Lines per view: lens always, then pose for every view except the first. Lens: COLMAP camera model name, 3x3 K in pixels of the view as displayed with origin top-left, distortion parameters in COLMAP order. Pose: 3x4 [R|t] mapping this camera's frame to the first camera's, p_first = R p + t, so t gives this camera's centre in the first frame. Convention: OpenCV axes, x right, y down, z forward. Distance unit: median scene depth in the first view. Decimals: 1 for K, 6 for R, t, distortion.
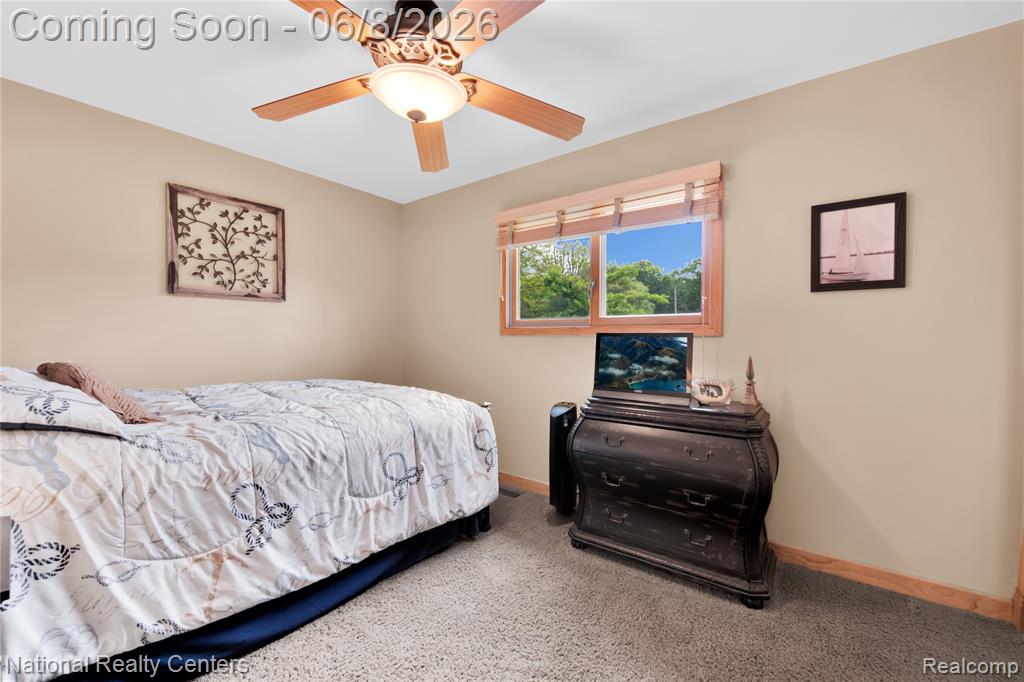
lens RADIAL K [[420.6, 0, 513.8], [0, 420.6, 340.3], [0, 0, 1]] dist [0.004603, -0.004045]
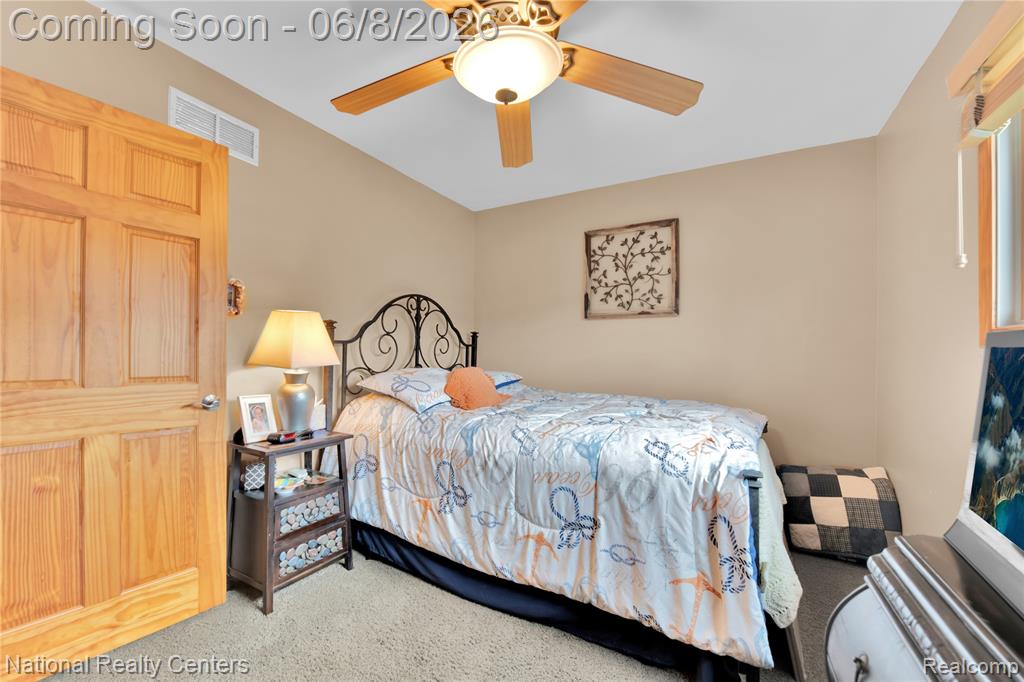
lens RADIAL K [[420.6, 0, 490.9], [0, 420.6, 353.5], [0, 0, 1]] dist [0.004603, -0.004045]
pose [[0.128782, -0.001138, -0.991672, 0.442234], [-0.010322, 0.999944, -0.002488, 0.000172], [0.991619, 0.010556, 0.128763, 0.607555]]
